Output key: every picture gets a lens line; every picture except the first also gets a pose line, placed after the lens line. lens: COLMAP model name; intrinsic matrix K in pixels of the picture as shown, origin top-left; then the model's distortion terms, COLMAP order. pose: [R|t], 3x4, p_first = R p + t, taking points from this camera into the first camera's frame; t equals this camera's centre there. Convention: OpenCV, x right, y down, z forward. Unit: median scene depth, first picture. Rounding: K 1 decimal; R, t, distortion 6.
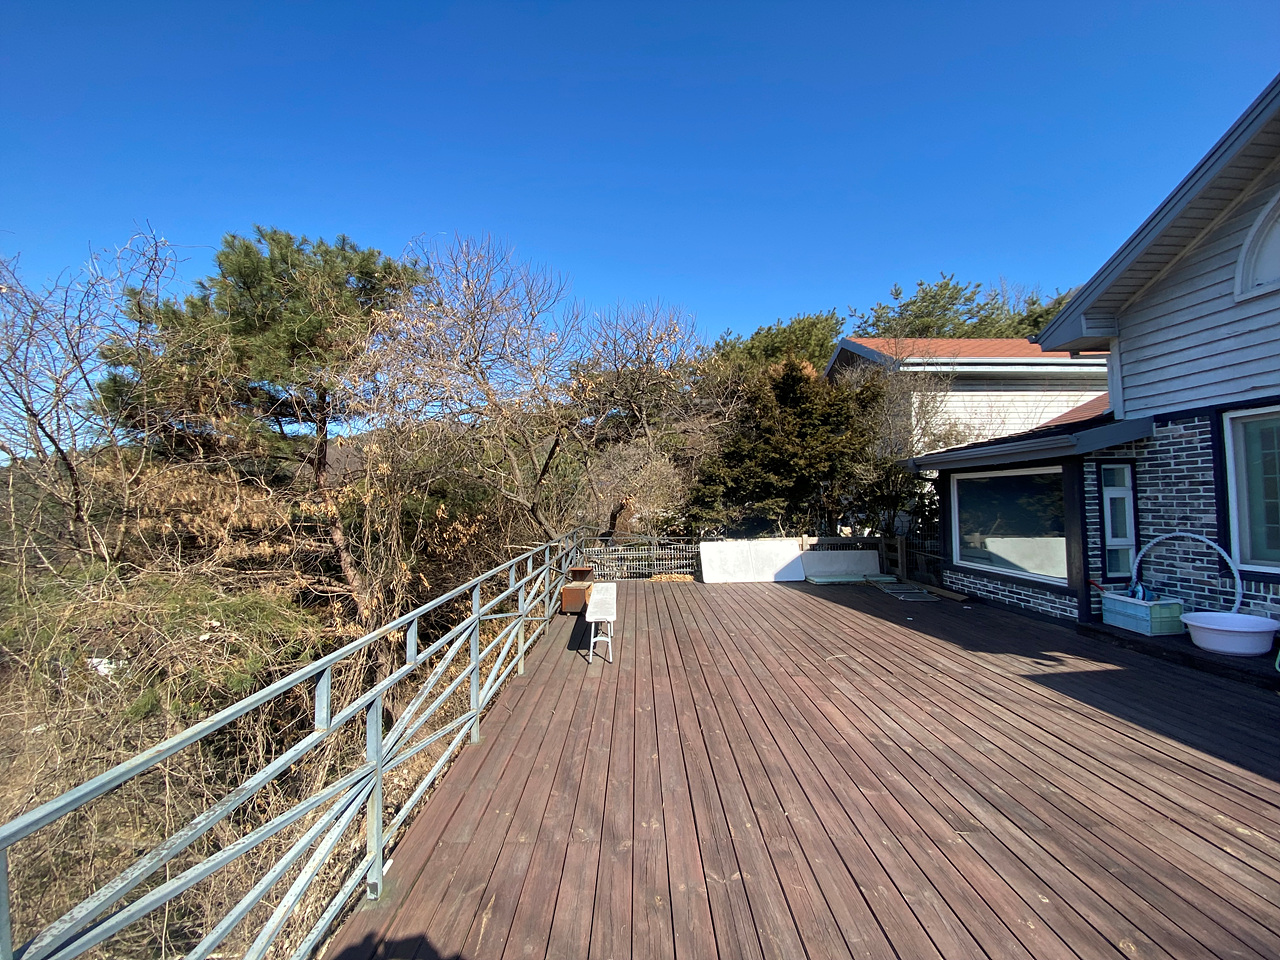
lens RADIAL K [[506.4, 0, 646.9], [0, 506.4, 476.3], [0, 0, 1]] dist [-0.001046, -0.000290]
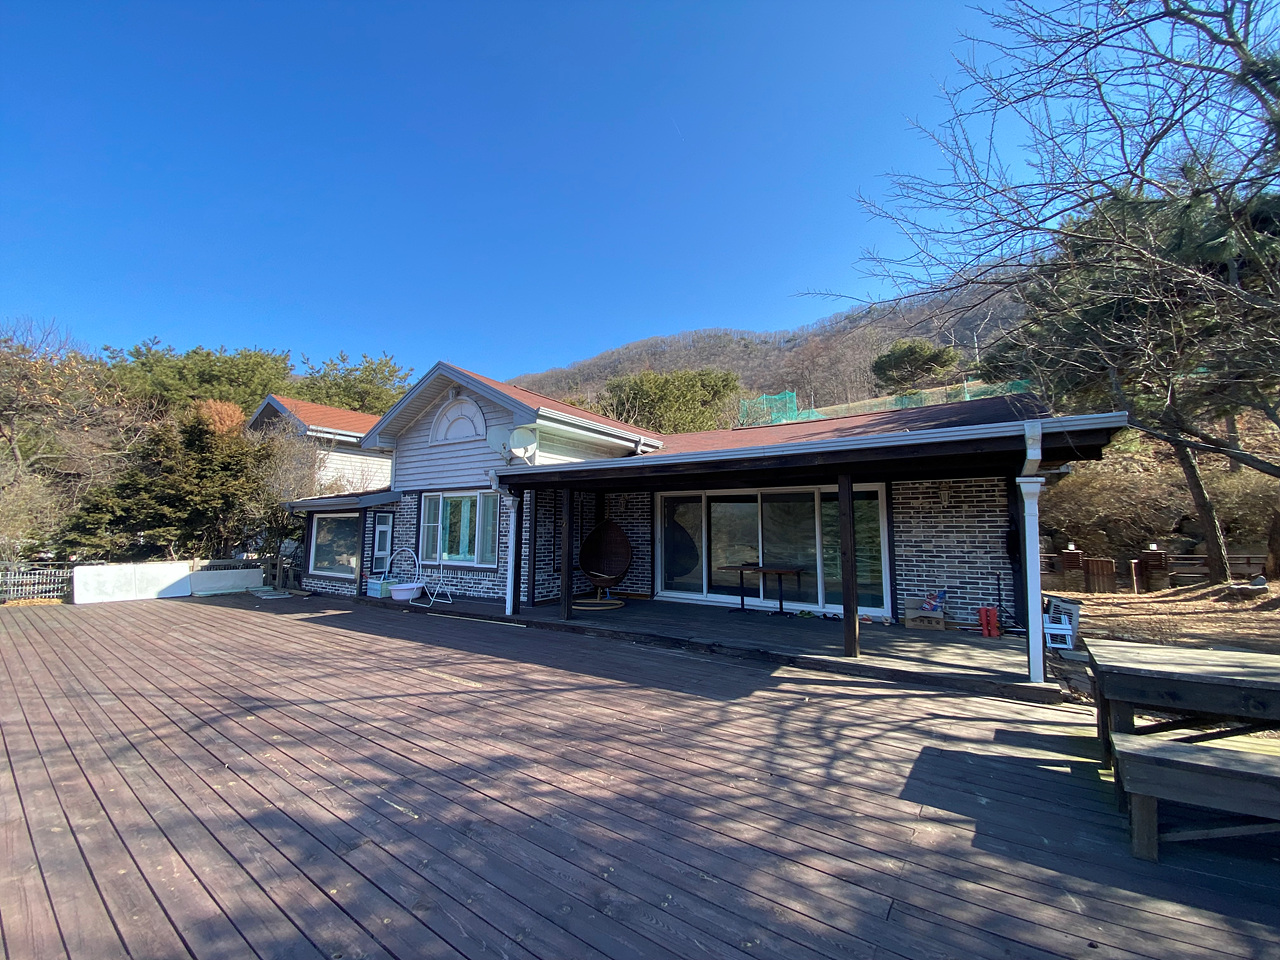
lens RADIAL K [[509.3, 0, 638.3], [0, 509.3, 474.4], [0, 0, 1]] dist [0.000055, -0.013295]
pose [[0.591865, 0.107075, 0.798894, -0.051979], [-0.049891, 0.994103, -0.096277, -0.020768], [-0.804492, 0.017125, 0.593717, -0.599022]]
